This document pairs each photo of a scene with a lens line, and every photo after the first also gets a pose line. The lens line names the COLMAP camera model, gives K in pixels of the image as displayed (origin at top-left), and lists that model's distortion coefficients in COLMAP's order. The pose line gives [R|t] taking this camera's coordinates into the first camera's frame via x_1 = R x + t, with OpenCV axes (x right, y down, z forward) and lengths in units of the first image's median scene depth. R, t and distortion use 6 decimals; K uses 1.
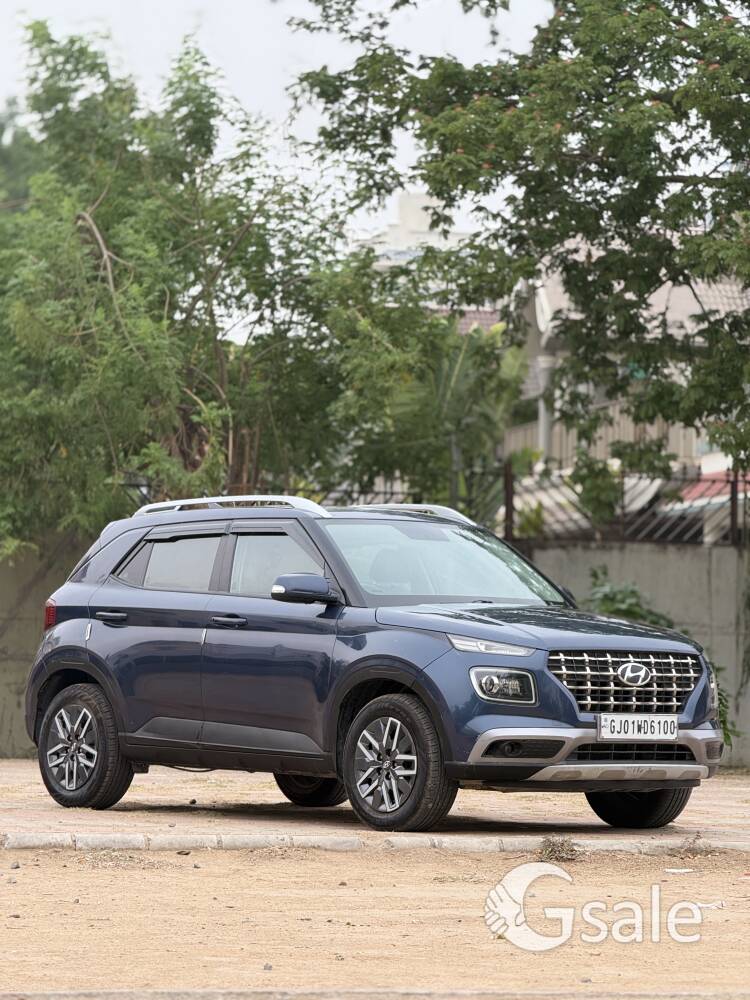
lens RADIAL K [[3506.3, 0, 382.0], [0, 3506.3, 499.1], [0, 0, 1]] dist [0.417770, 0.000000]
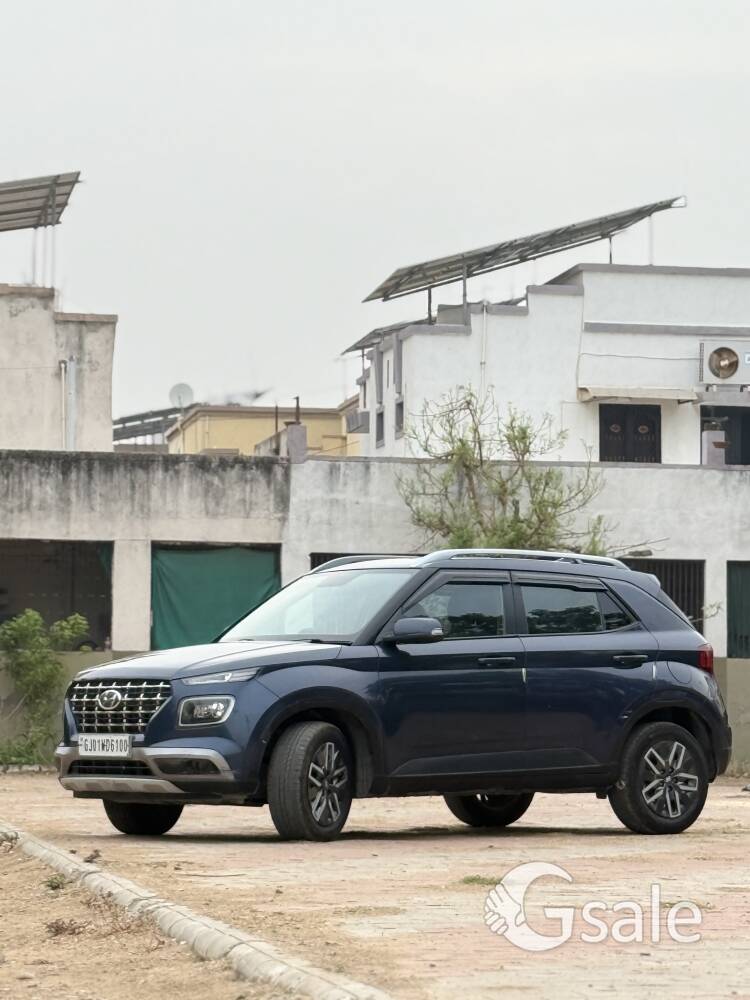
lens RADIAL K [[3240.2, 0, 369.6], [0, 3240.2, 492.3], [0, 0, 1]] dist [0.368388, 0.000000]
pose [[-0.055060, -0.093336, -0.994111, 1.129667], [0.042651, 0.994493, -0.095734, 0.087770], [0.997572, -0.047671, -0.050776, 1.141380]]
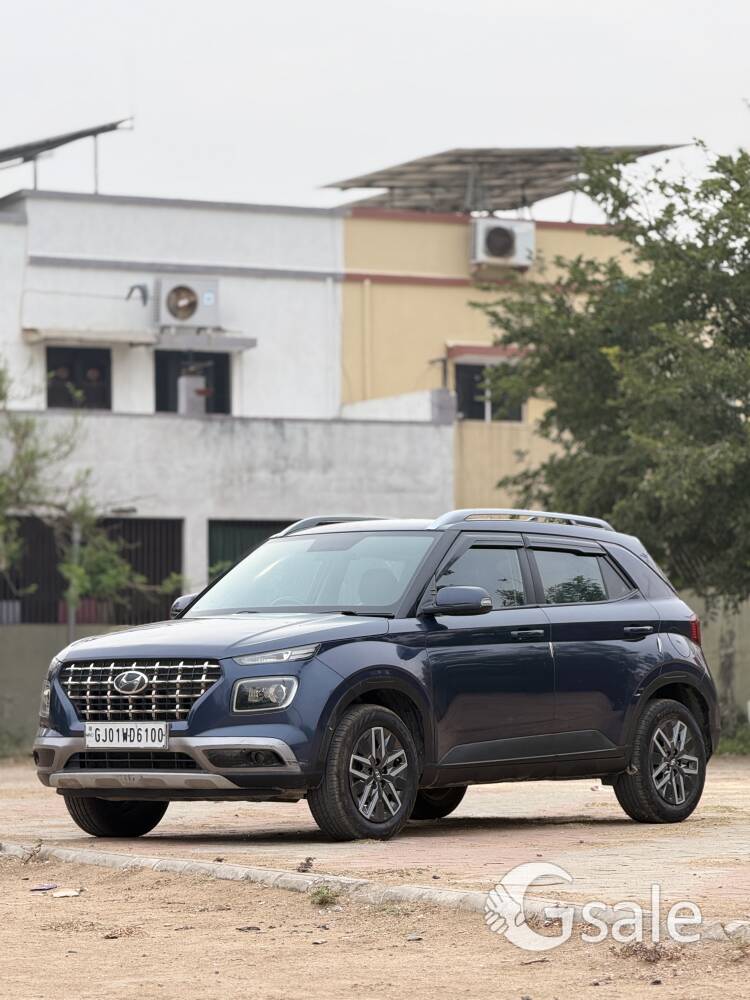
lens RADIAL K [[3506.3, 0, 375.5], [0, 3506.3, 506.6], [0, 0, 1]] dist [0.417770, 0.000000]
pose [[0.200363, -0.075251, -0.976827, 1.061788], [0.060081, 0.996113, -0.064413, 0.068518], [0.977878, -0.045783, 0.204105, 0.866469]]
